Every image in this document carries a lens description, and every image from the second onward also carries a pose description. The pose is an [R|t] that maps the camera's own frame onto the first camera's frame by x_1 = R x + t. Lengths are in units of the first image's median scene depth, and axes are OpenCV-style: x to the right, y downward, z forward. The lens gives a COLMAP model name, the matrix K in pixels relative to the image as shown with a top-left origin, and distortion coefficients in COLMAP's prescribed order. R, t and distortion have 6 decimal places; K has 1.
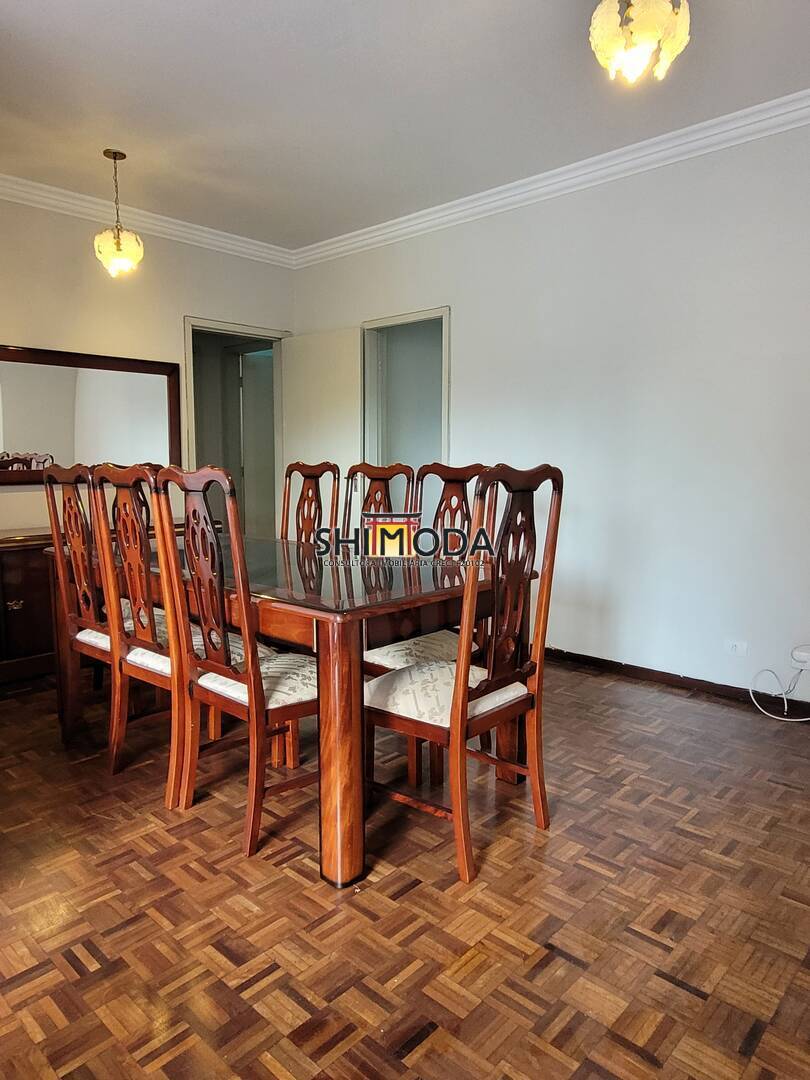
lens RADIAL K [[711.9, 0, 405.0], [0, 711.9, 540.0], [0, 0, 1]] dist [0.004792, 0.001112]
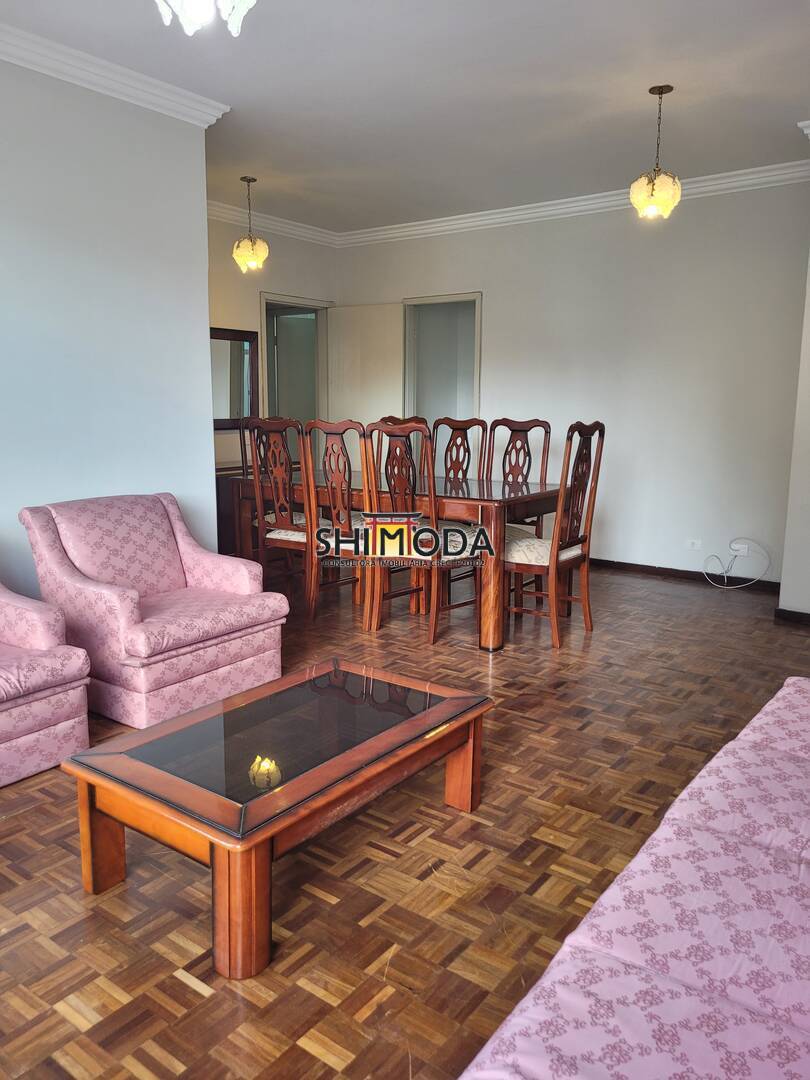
lens RADIAL K [[819.8, 0, 405.0], [0, 819.8, 540.0], [0, 0, 1]] dist [0.056943, -0.057588]
pose [[0.994029, -0.012689, 0.108380, -0.478306], [0.006675, 0.998426, 0.055679, 0.066767], [-0.108916, -0.054623, 0.992549, -0.954089]]
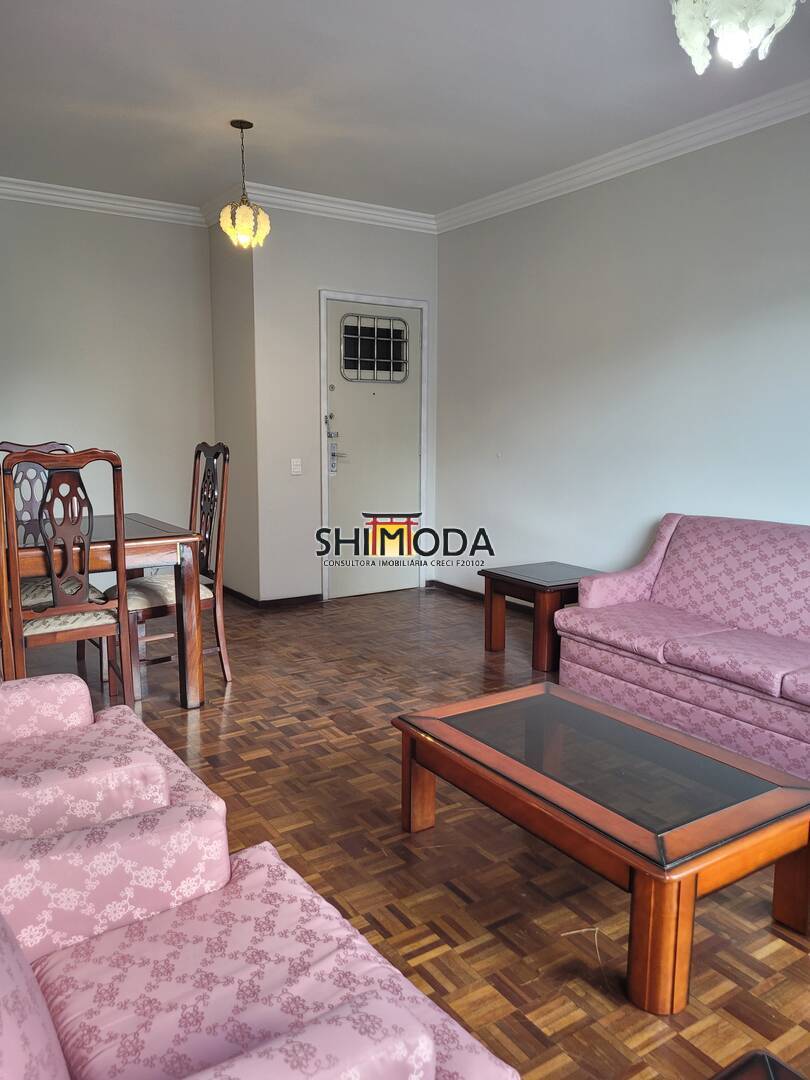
lens RADIAL K [[819.8, 0, 405.0], [0, 819.8, 540.0], [0, 0, 1]] dist [0.056943, -0.057588]
pose [[0.222763, -0.140220, 0.964736, -1.540099], [0.104504, 0.987334, 0.119374, -0.057118], [-0.969255, 0.074227, 0.234595, 0.064993]]
